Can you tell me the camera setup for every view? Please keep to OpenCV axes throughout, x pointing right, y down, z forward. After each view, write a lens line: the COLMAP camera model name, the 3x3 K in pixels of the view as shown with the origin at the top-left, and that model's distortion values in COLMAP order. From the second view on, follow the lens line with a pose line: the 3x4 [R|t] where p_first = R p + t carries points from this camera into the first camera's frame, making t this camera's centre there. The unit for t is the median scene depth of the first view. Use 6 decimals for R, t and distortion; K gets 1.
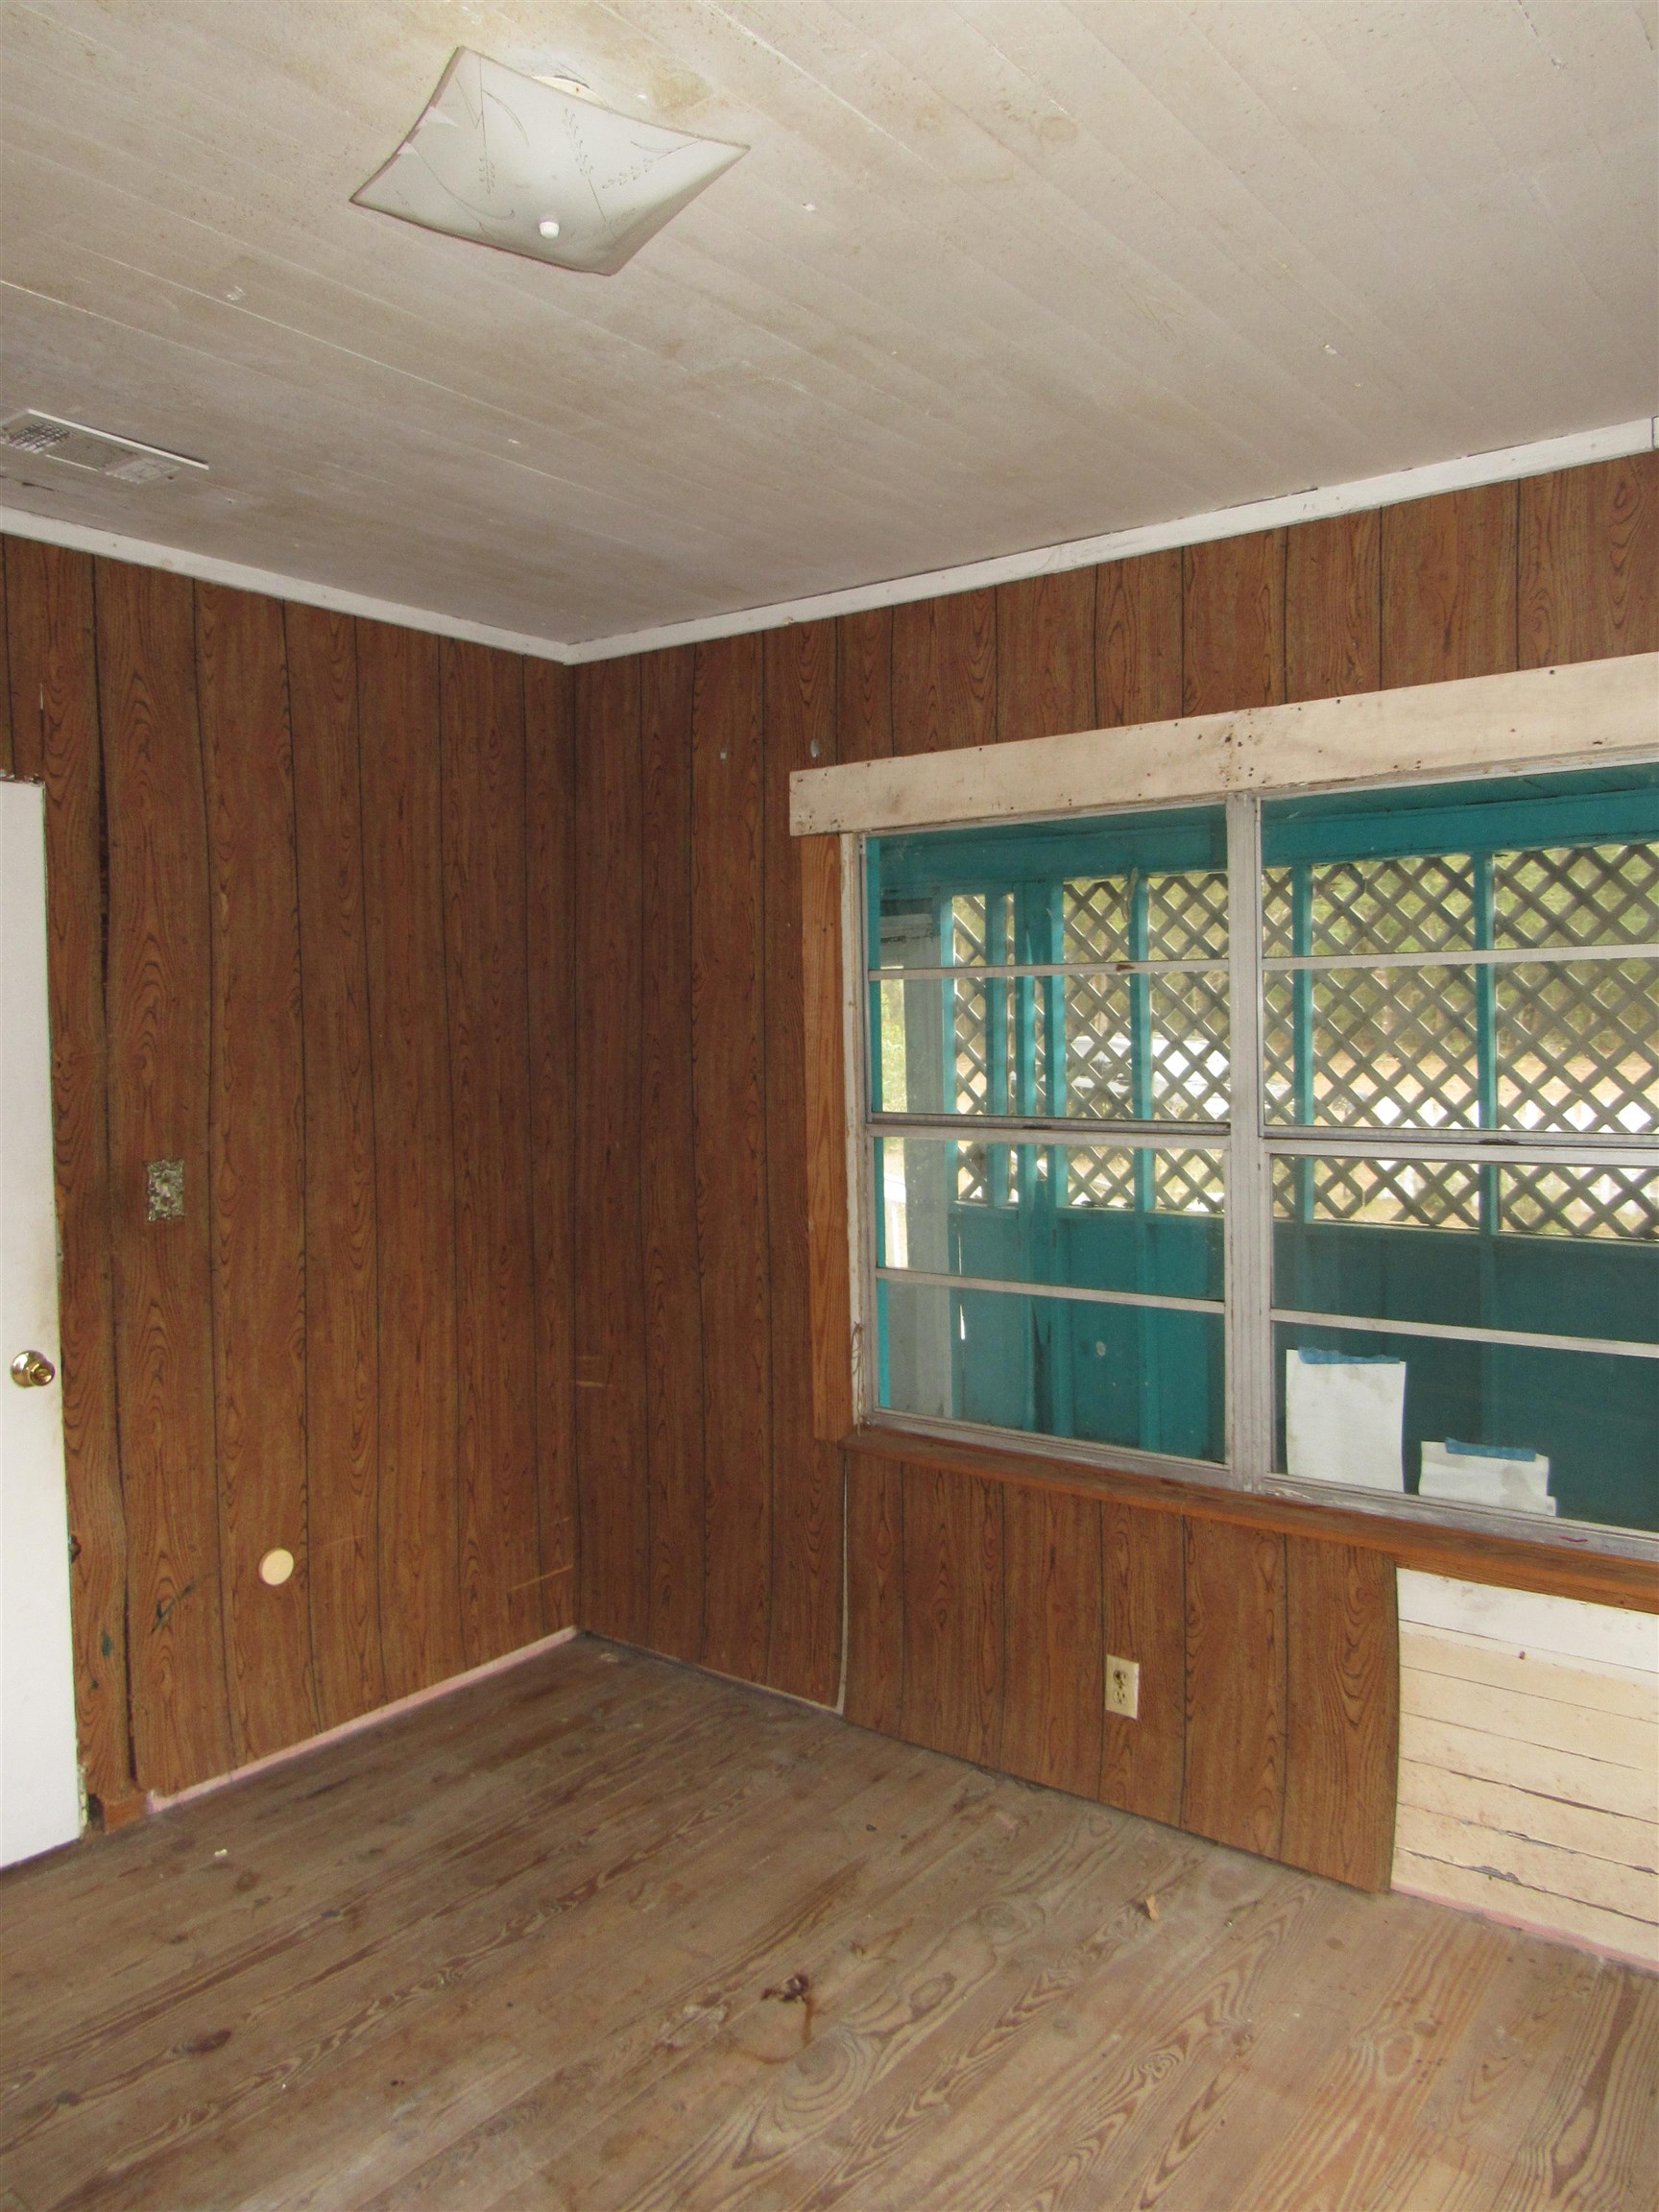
lens RADIAL K [[1615.5, 0, 843.7], [0, 1615.5, 1087.8], [0, 0, 1]] dist [-0.059649, 0.028150]
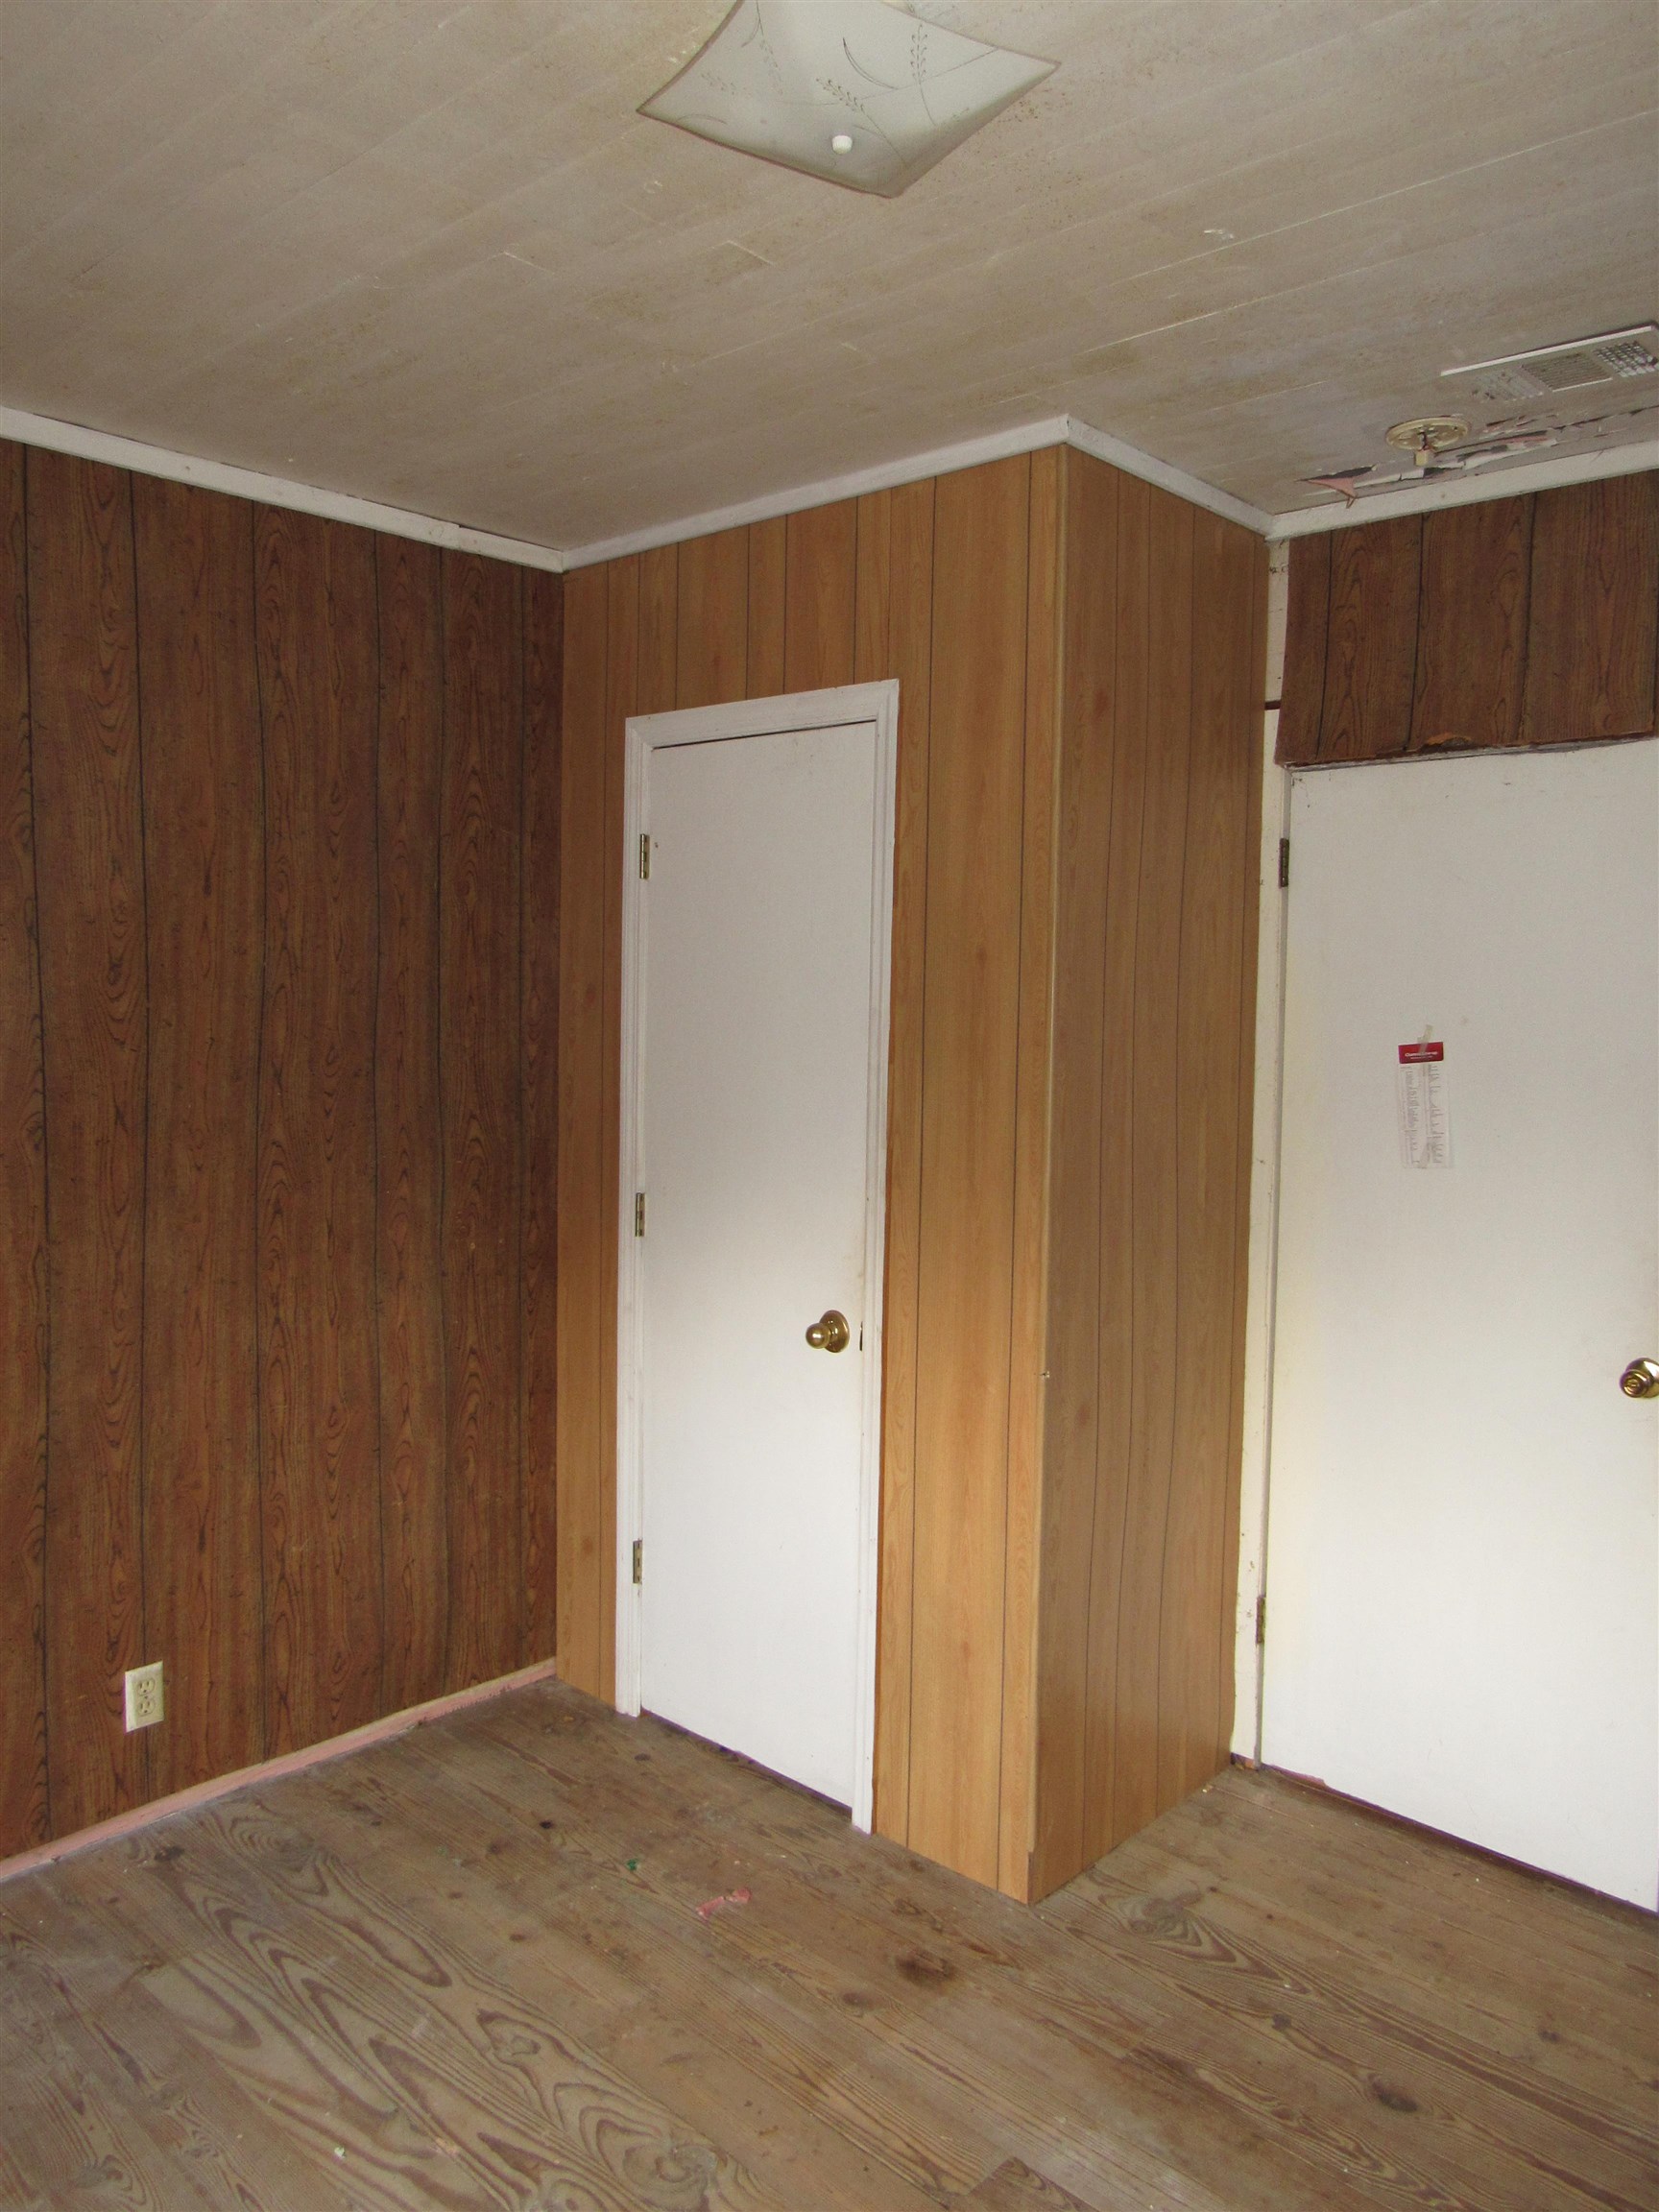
lens RADIAL K [[1615.5, 0, 868.0], [0, 1615.5, 1097.7], [0, 0, 1]] dist [-0.059649, 0.028150]
pose [[-0.123307, 0.059811, -0.990565, 0.433290], [-0.057697, 0.996061, 0.067325, -0.020120], [0.990690, 0.065455, -0.119370, 0.640681]]
